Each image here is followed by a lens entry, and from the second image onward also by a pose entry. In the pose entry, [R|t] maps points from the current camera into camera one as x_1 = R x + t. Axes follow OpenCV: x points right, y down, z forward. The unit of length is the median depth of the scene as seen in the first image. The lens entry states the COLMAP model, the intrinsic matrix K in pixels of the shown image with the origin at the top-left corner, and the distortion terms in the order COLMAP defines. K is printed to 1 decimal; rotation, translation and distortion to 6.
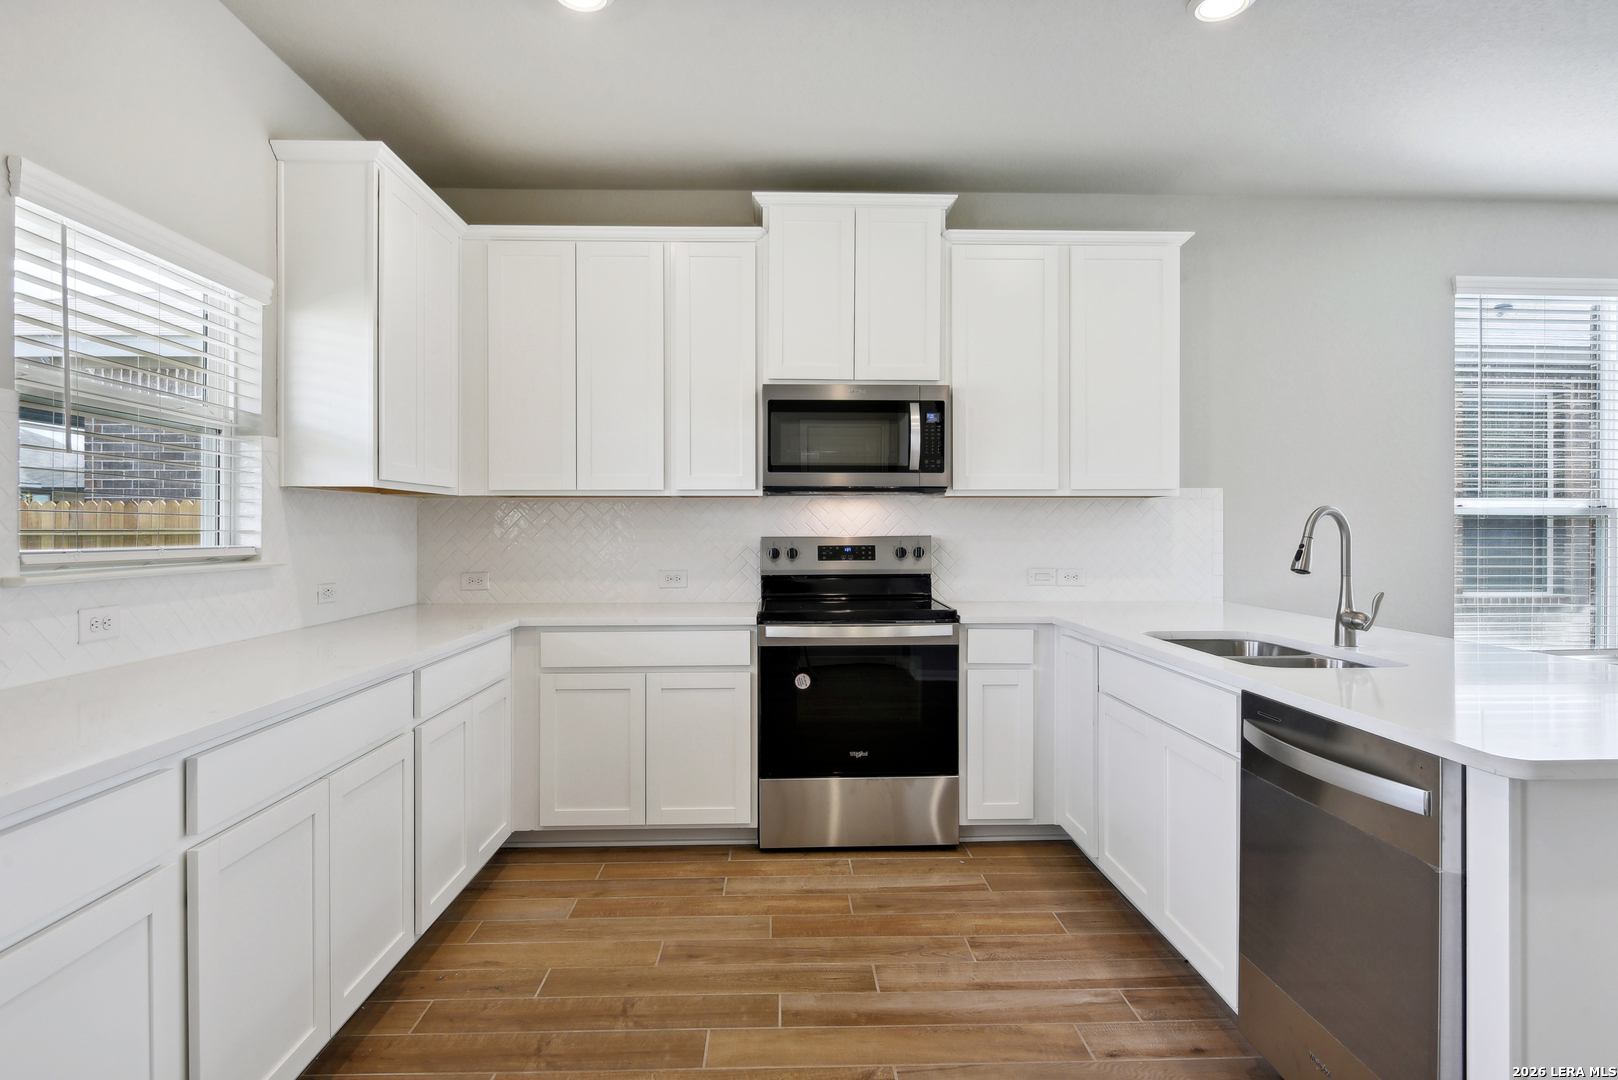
lens RADIAL K [[885.2, 0, 801.6], [0, 885.2, 512.4], [0, 0, 1]] dist [0.015769, -0.000137]
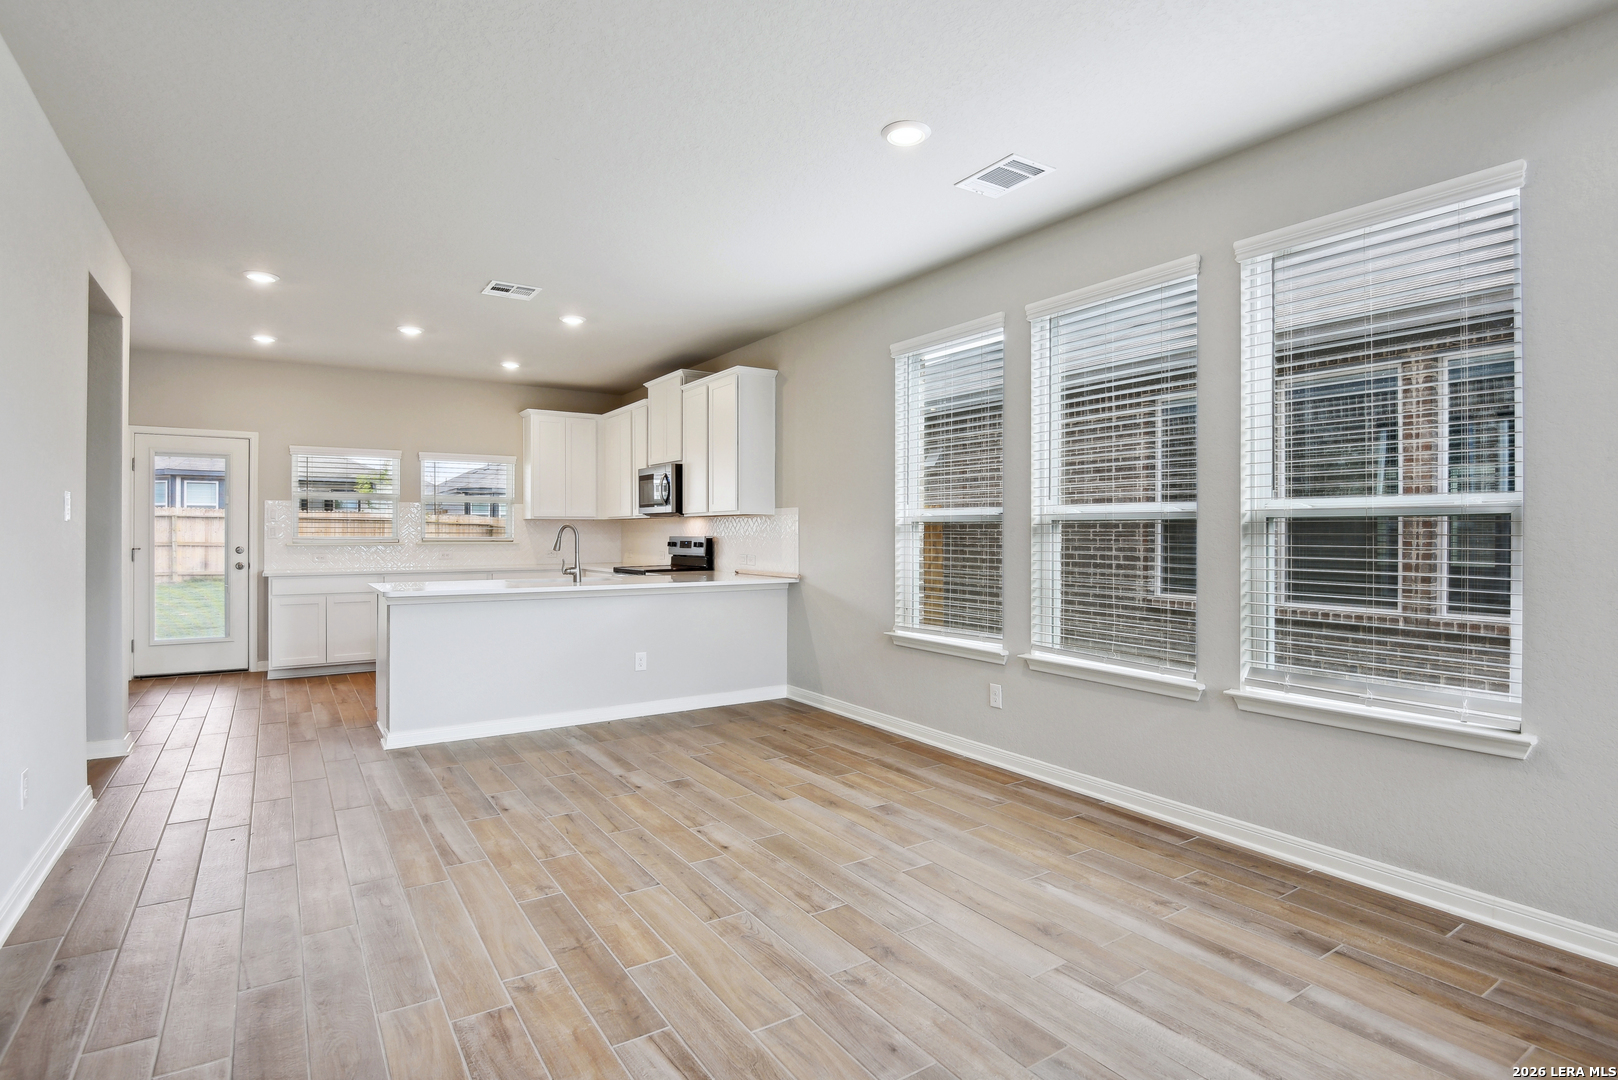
lens RADIAL K [[815.5, 0, 815.5], [0, 815.5, 535.3], [0, 0, 1]] dist [-0.014272, -0.001177]
pose [[0.523606, 0.004830, -0.851947, 1.950111], [0.016217, 0.999746, 0.015635, 0.000463], [0.851806, -0.022003, 0.523395, 0.279219]]
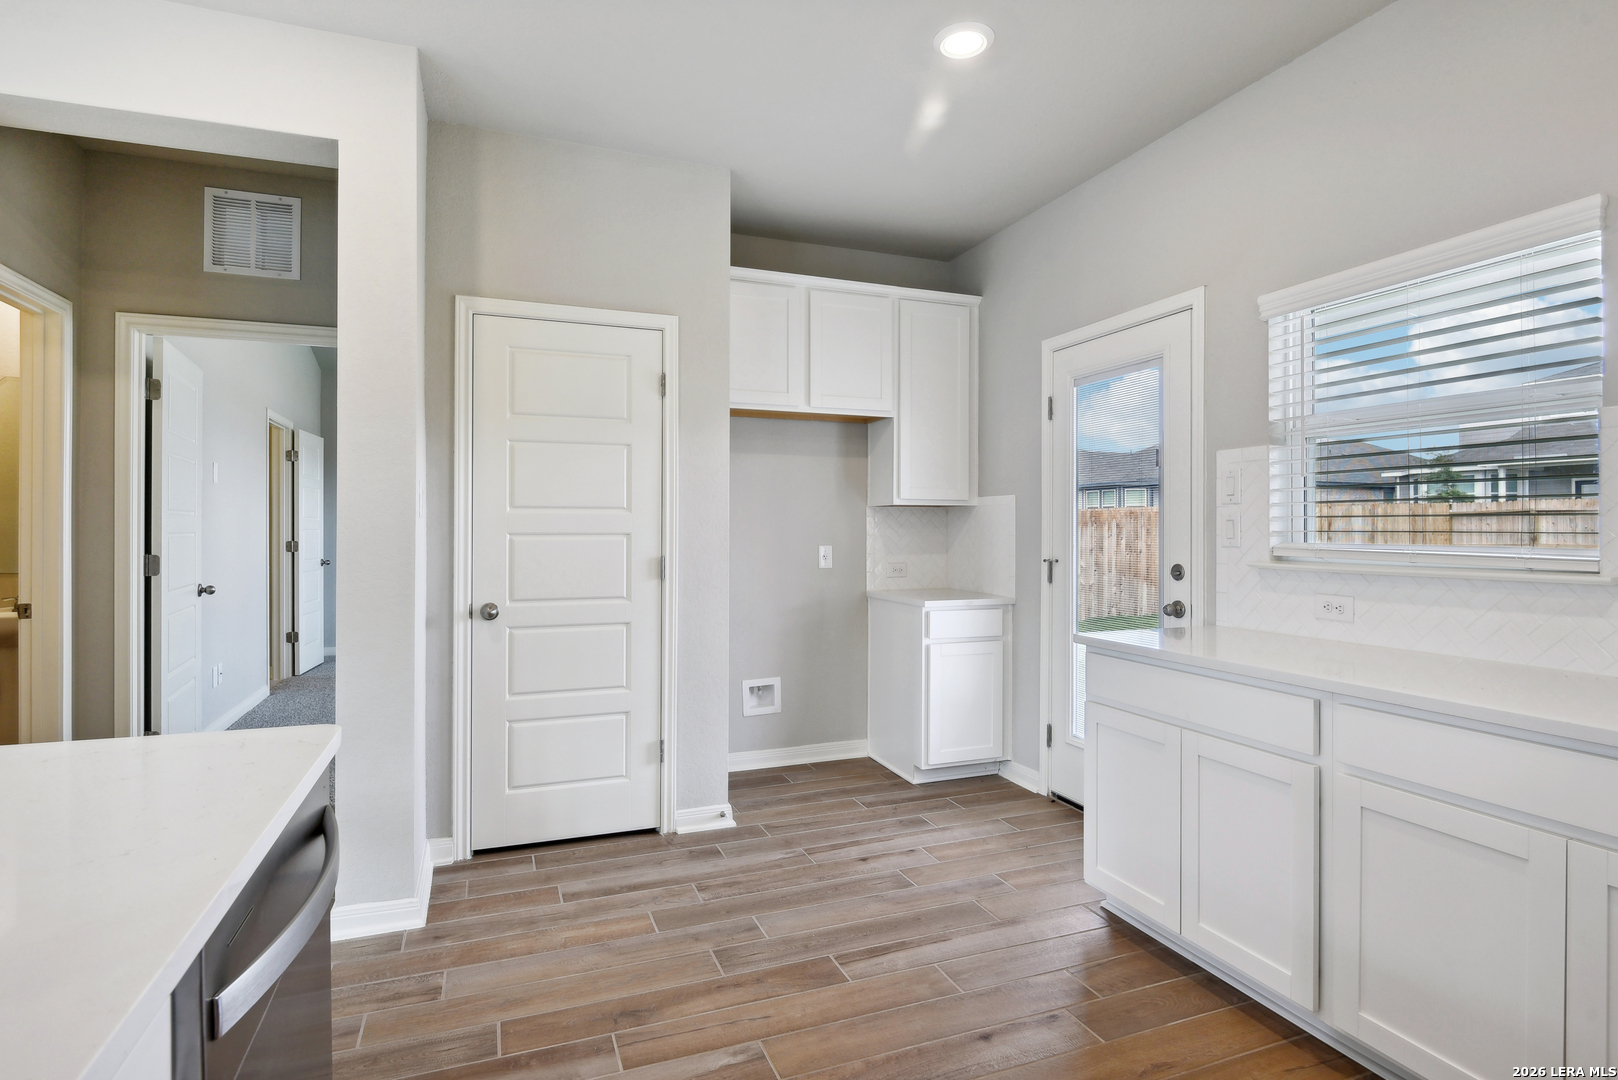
lens RADIAL K [[815.5, 0, 805.6], [0, 815.5, 527.8], [0, 0, 1]] dist [-0.014272, -0.001177]
pose [[-0.943352, -0.004262, -0.331765, 0.192086], [0.002770, 0.999781, -0.020720, 0.014801], [0.331781, -0.020465, -0.943134, 0.782512]]
